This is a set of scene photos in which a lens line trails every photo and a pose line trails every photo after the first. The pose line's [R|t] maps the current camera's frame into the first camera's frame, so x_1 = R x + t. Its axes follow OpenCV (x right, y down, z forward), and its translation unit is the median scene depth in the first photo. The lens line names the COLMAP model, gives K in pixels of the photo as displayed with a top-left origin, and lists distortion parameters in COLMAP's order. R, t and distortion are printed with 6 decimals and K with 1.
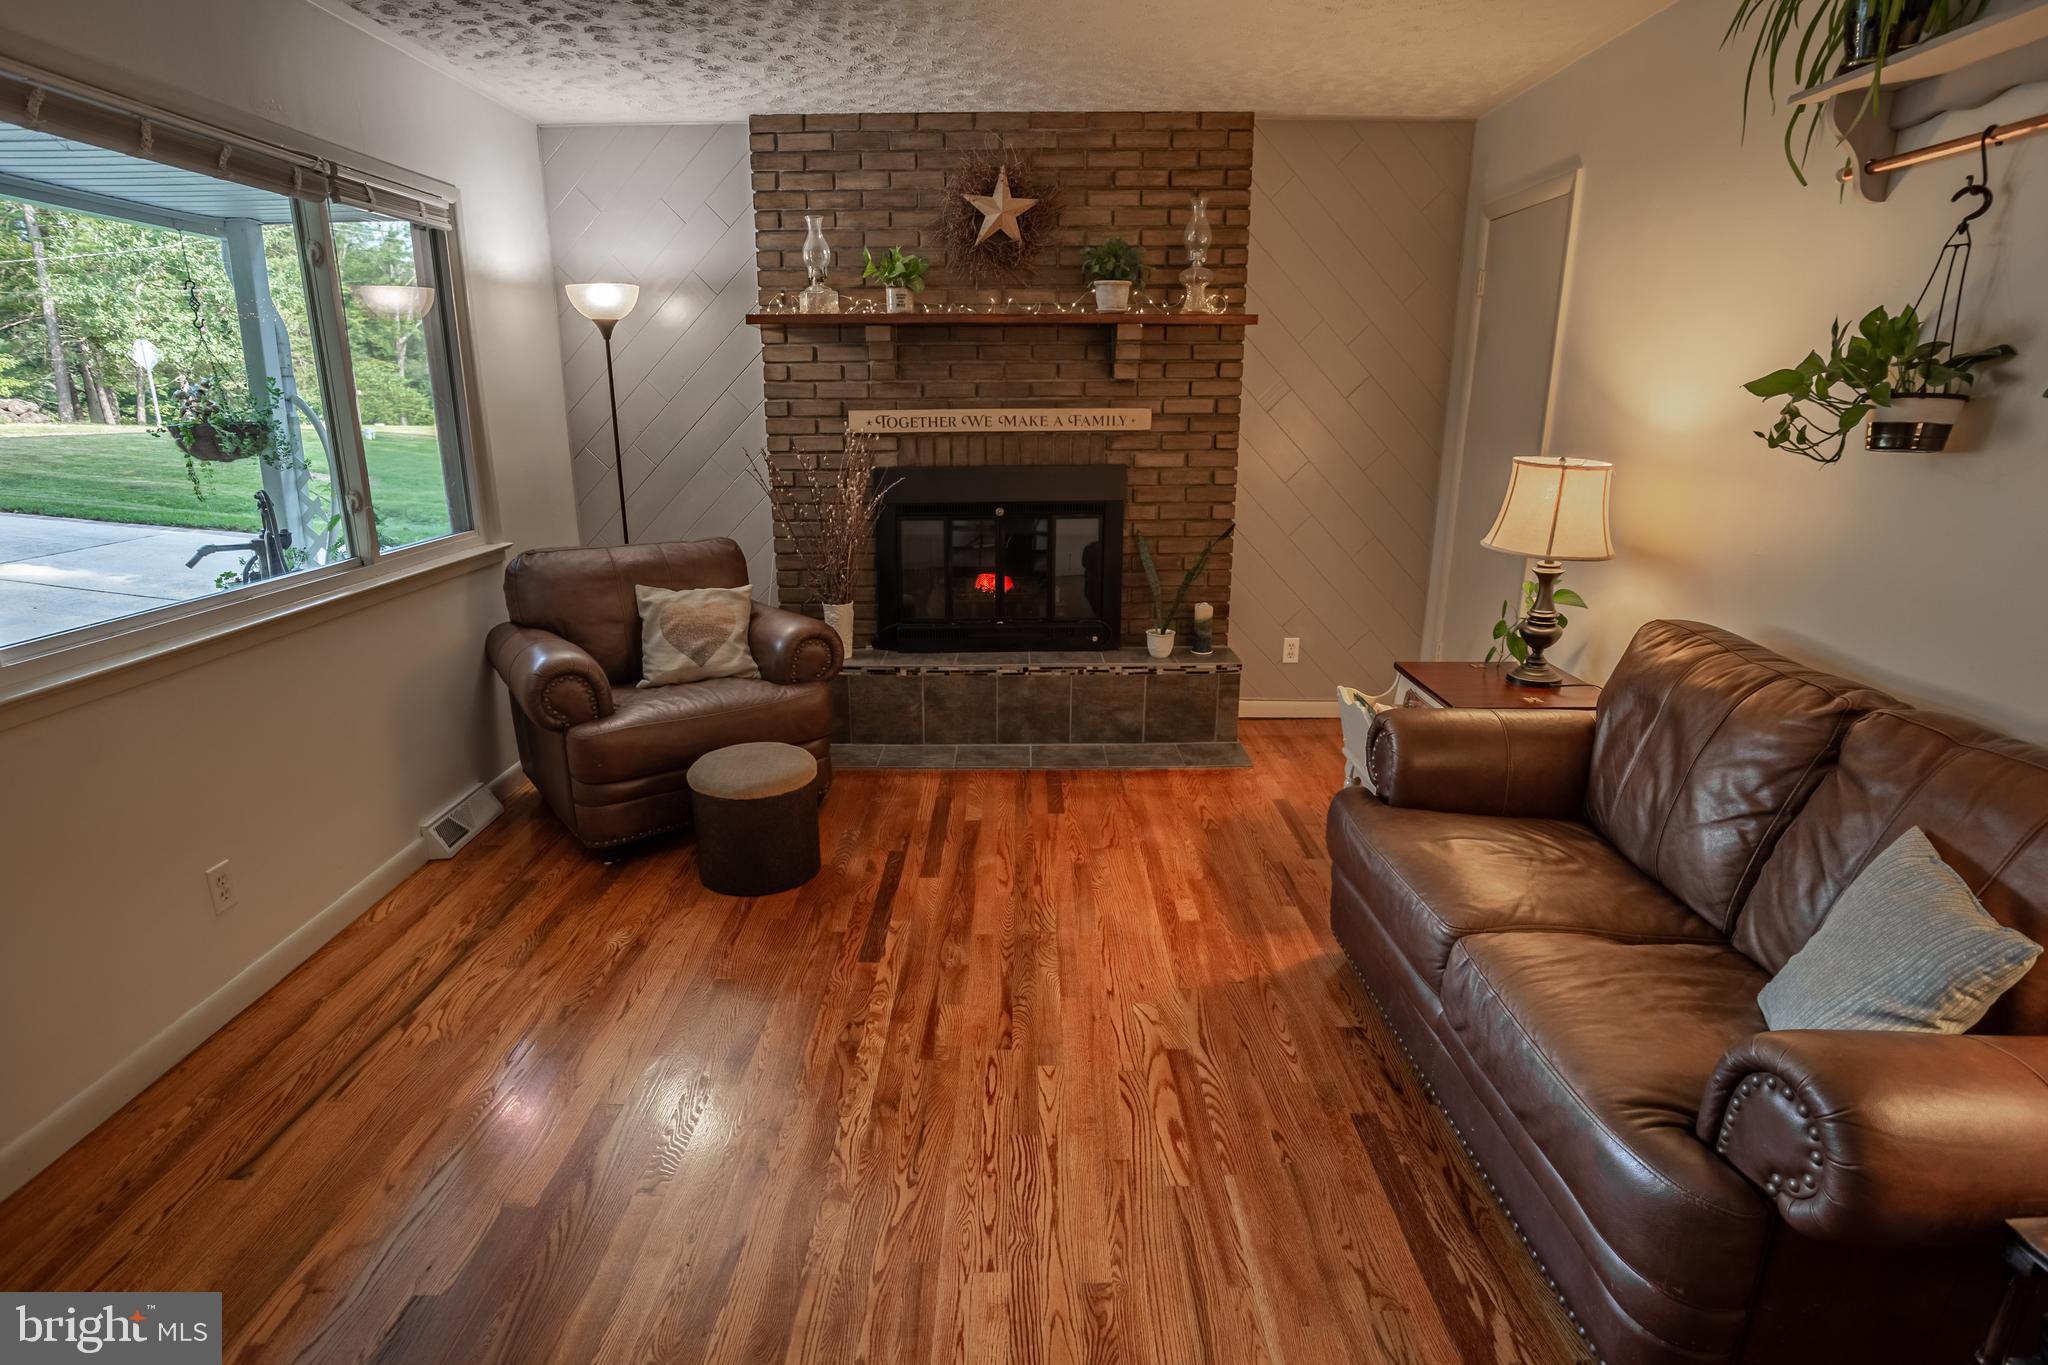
lens RADIAL K [[1109.8, 0, 1024.0], [0, 1109.8, 682.5], [0, 0, 1]] dist [-0.003618, 0.045293]
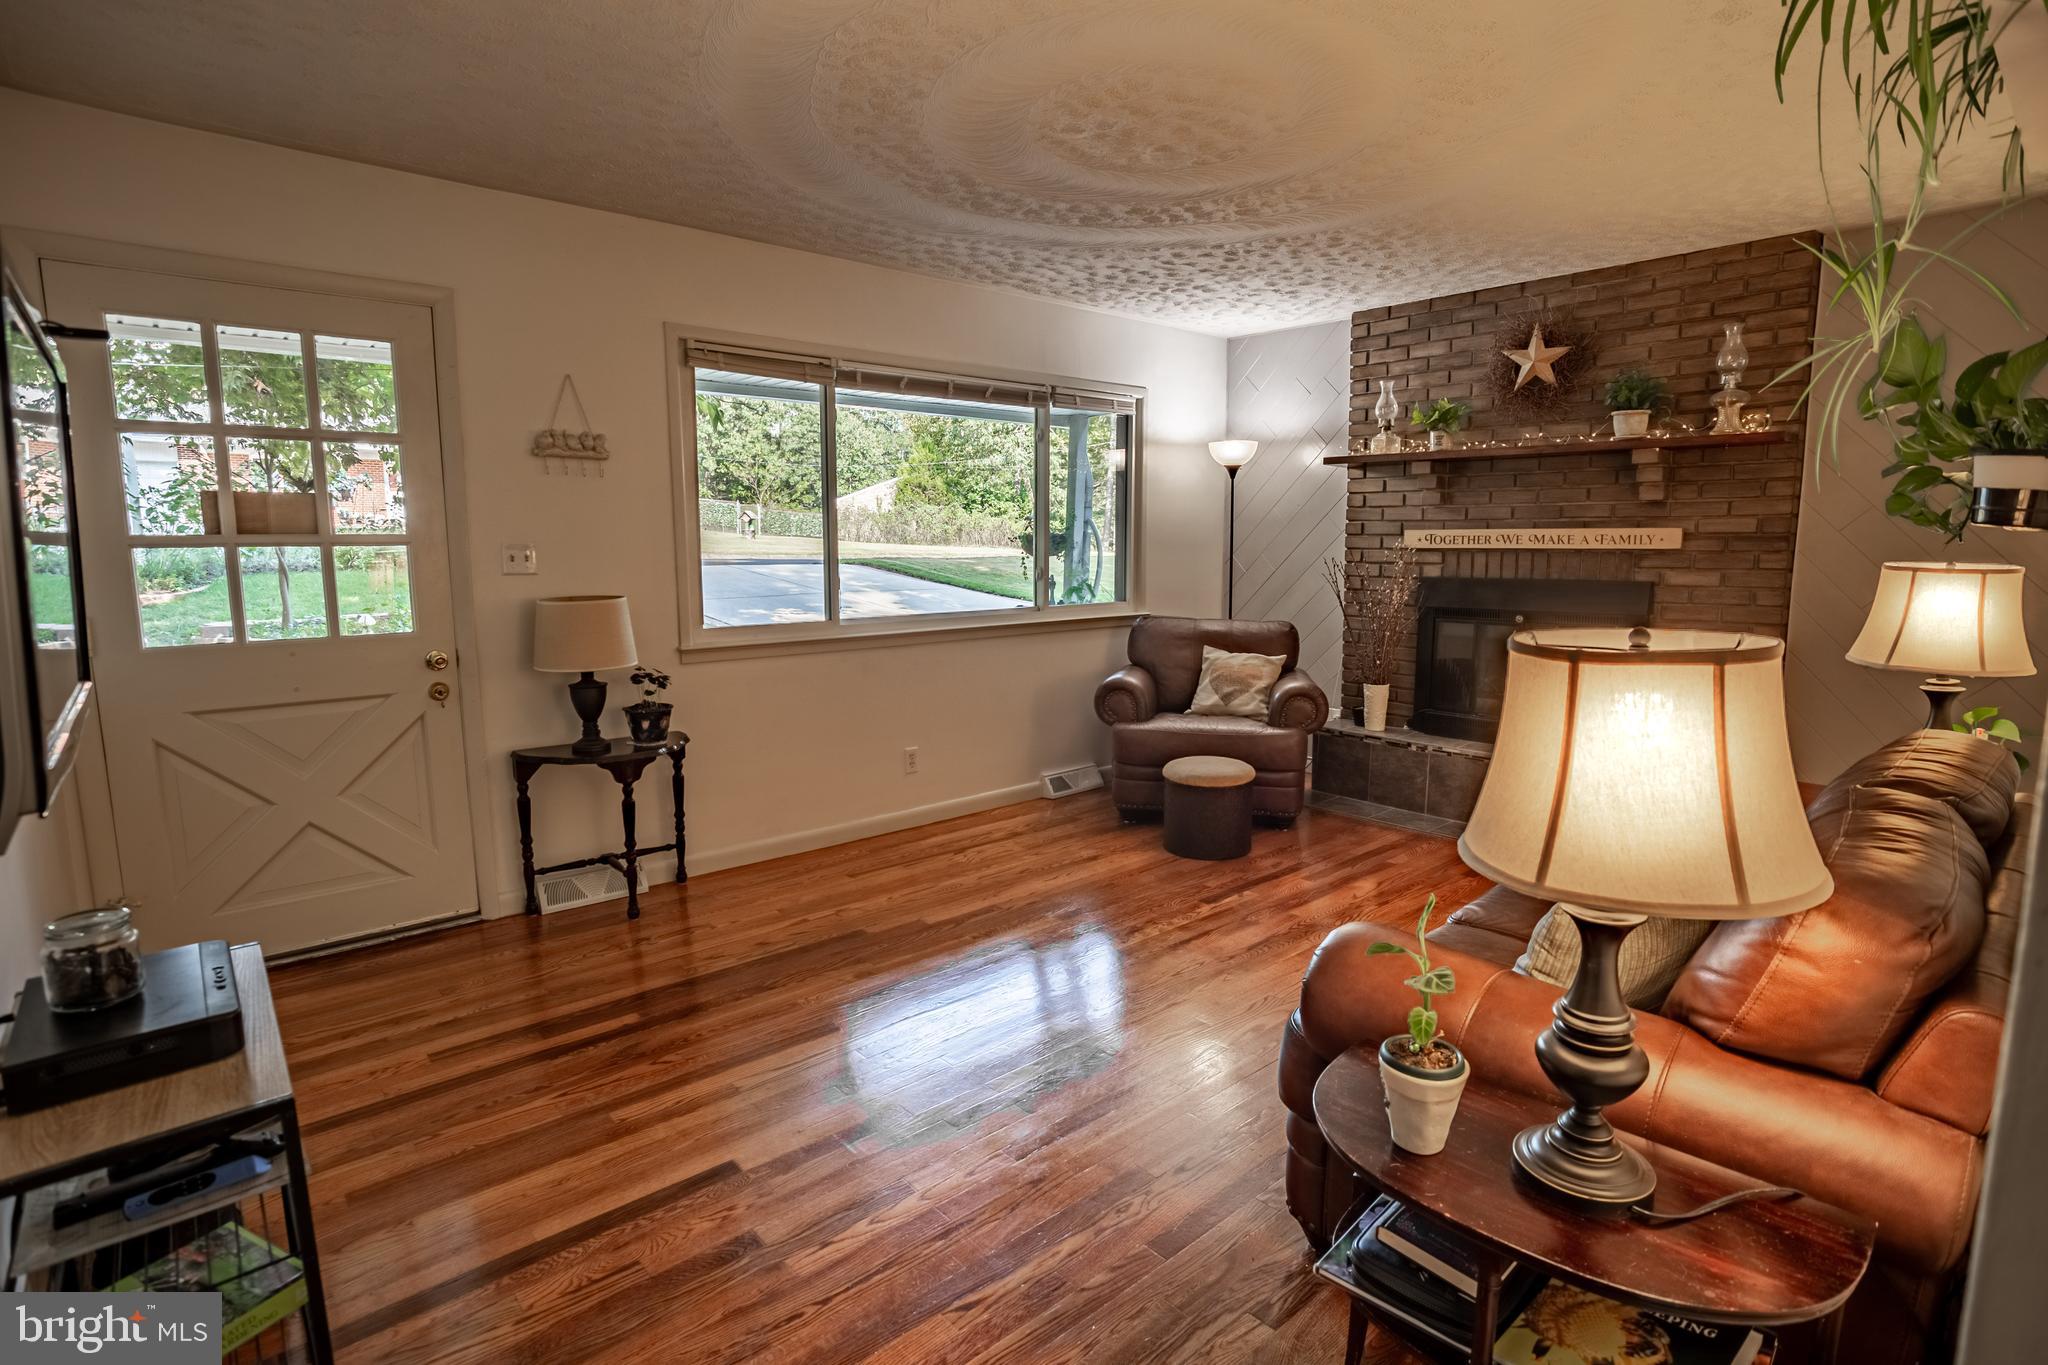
lens RADIAL K [[1091.5, 0, 1024.0], [0, 1091.5, 682.5], [0, 0, 1]] dist [-0.000103, 0.093723]
pose [[0.684816, 0.108522, -0.720590, 0.470176], [-0.200995, 0.978620, -0.043635, 0.061249], [0.700448, 0.174717, 0.691987, -0.109118]]
